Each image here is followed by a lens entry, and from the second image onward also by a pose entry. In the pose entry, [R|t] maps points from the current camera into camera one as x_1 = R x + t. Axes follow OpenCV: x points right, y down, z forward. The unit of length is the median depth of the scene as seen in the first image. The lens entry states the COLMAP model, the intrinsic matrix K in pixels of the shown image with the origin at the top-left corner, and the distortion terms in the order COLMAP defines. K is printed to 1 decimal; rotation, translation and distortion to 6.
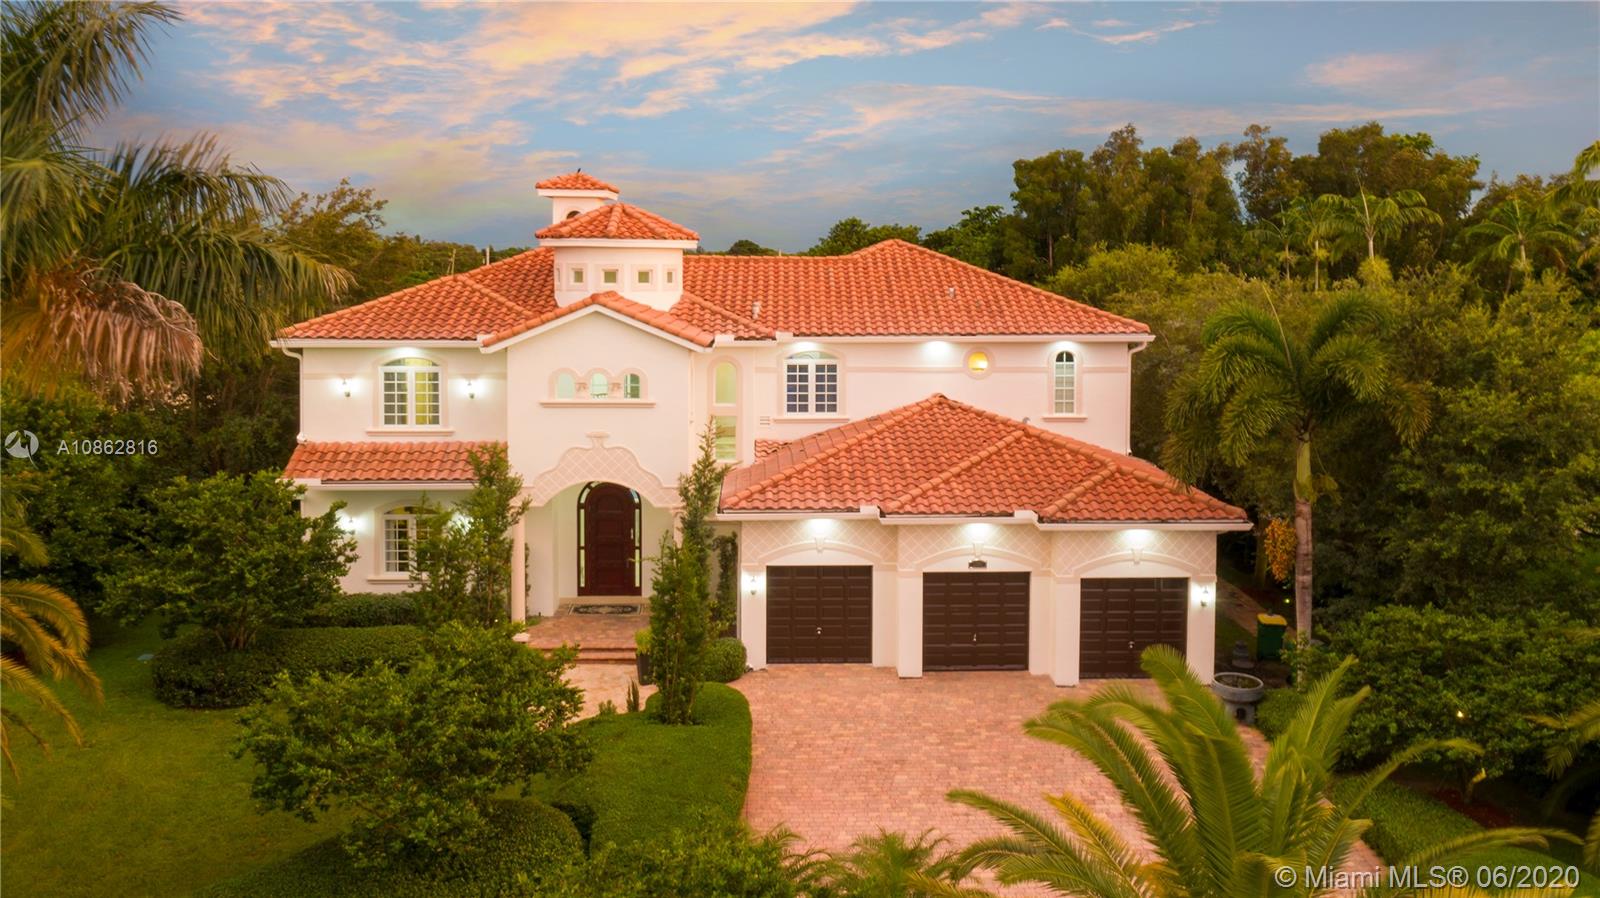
lens RADIAL K [[1244.8, 0, 810.9], [0, 1244.8, 443.3], [0, 0, 1]] dist [-0.024972, -0.002878]
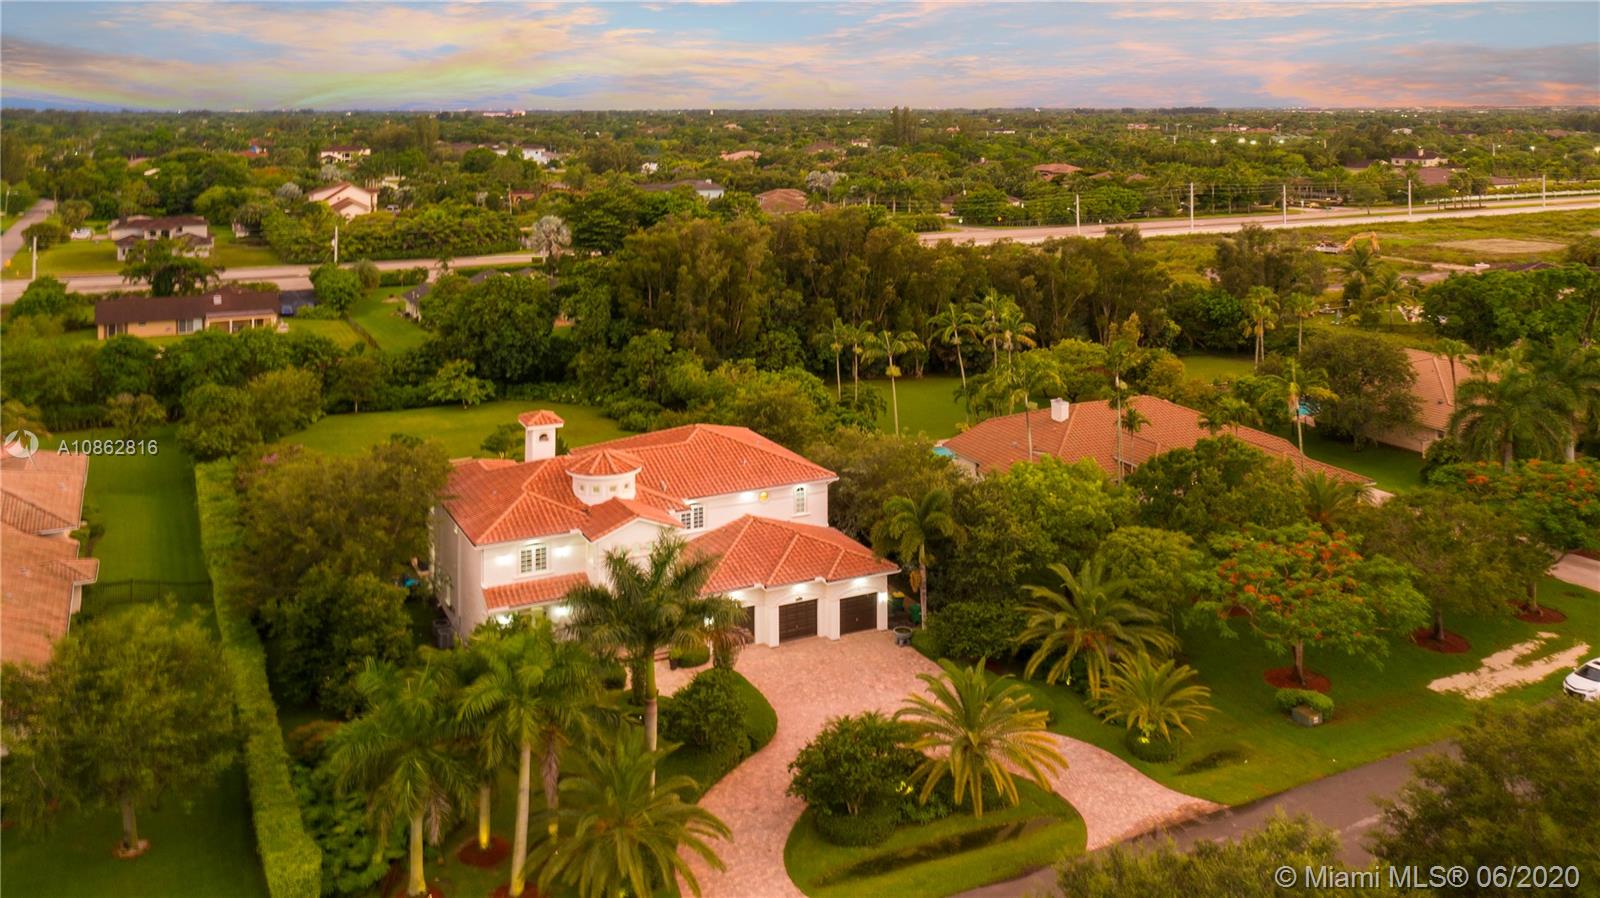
lens RADIAL K [[1244.8, 0, 789.0], [0, 1244.8, 436.6], [0, 0, 1]] dist [-0.024972, -0.002878]
pose [[0.906561, -0.110334, 0.407399, -0.805305], [0.066009, 0.990413, 0.121342, -0.492384], [-0.416882, -0.083112, 0.905153, -1.120504]]
